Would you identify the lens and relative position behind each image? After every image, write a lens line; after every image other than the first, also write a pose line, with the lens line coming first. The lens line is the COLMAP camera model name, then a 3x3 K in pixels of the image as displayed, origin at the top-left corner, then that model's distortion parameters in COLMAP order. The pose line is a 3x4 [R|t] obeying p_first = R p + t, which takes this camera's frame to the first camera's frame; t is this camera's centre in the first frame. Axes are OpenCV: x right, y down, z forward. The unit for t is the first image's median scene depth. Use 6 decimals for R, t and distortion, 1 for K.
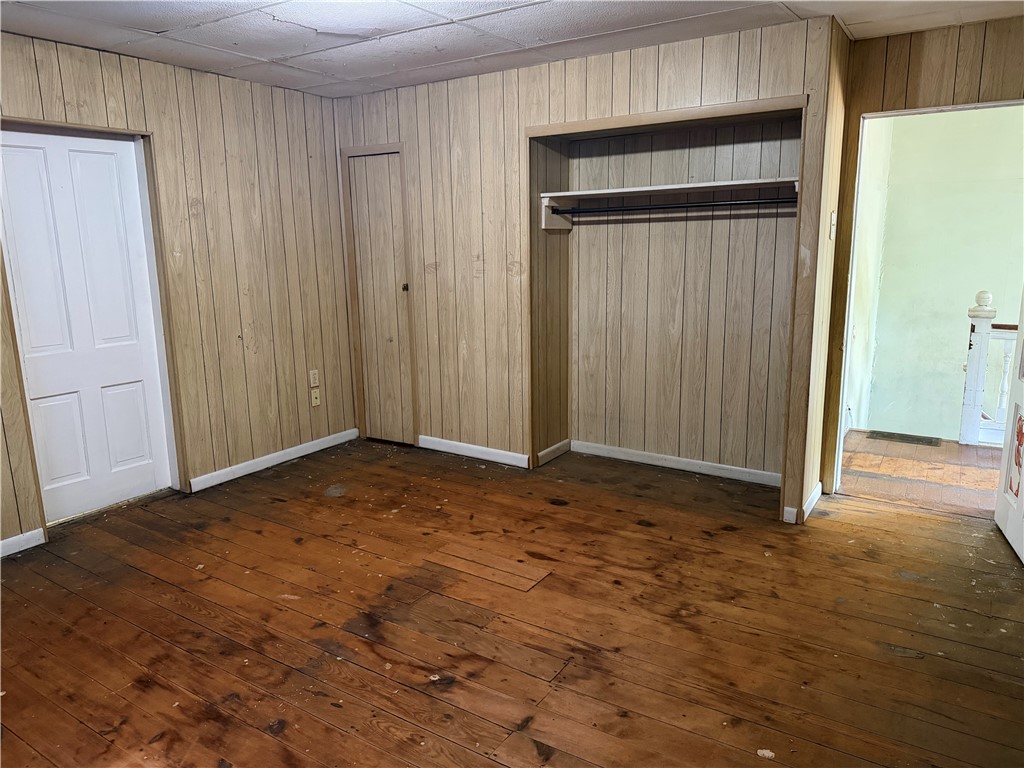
lens RADIAL K [[713.8, 0, 509.0], [0, 713.8, 382.5], [0, 0, 1]] dist [-0.010108, -0.009542]
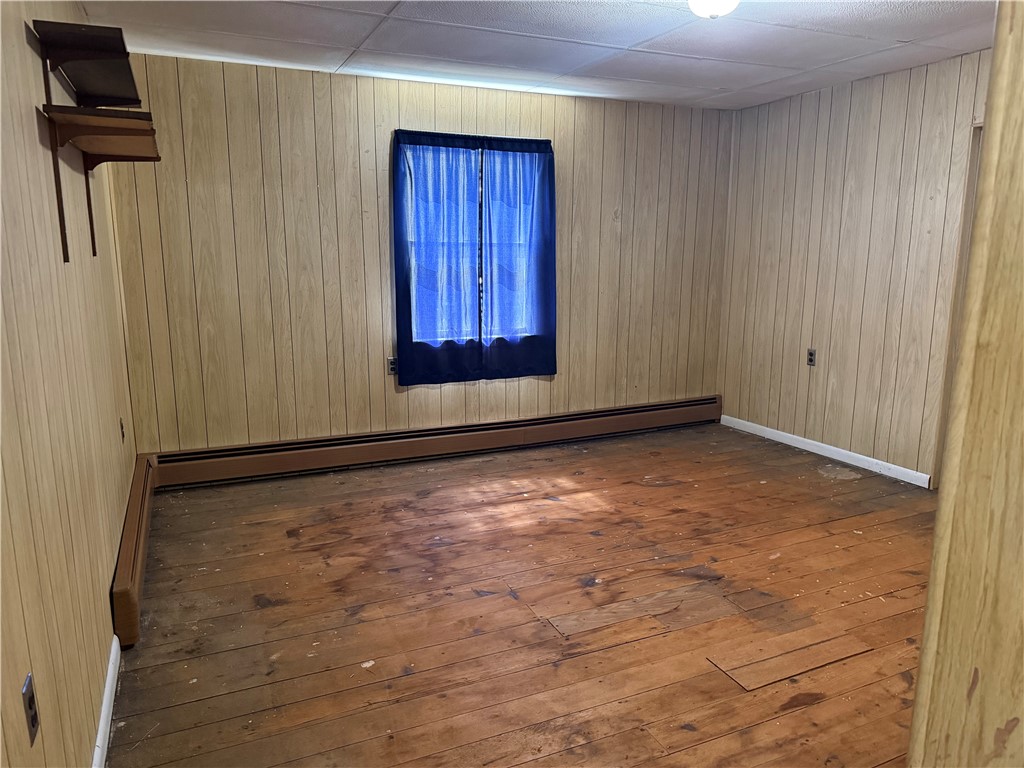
lens RADIAL K [[713.8, 0, 511.8], [0, 713.8, 382.8], [0, 0, 1]] dist [-0.010108, -0.009542]
pose [[-0.545333, 0.175737, -0.819590, 0.854343], [-0.157544, 0.938861, 0.306137, -0.248756], [0.823281, 0.296068, -0.484306, 1.238526]]
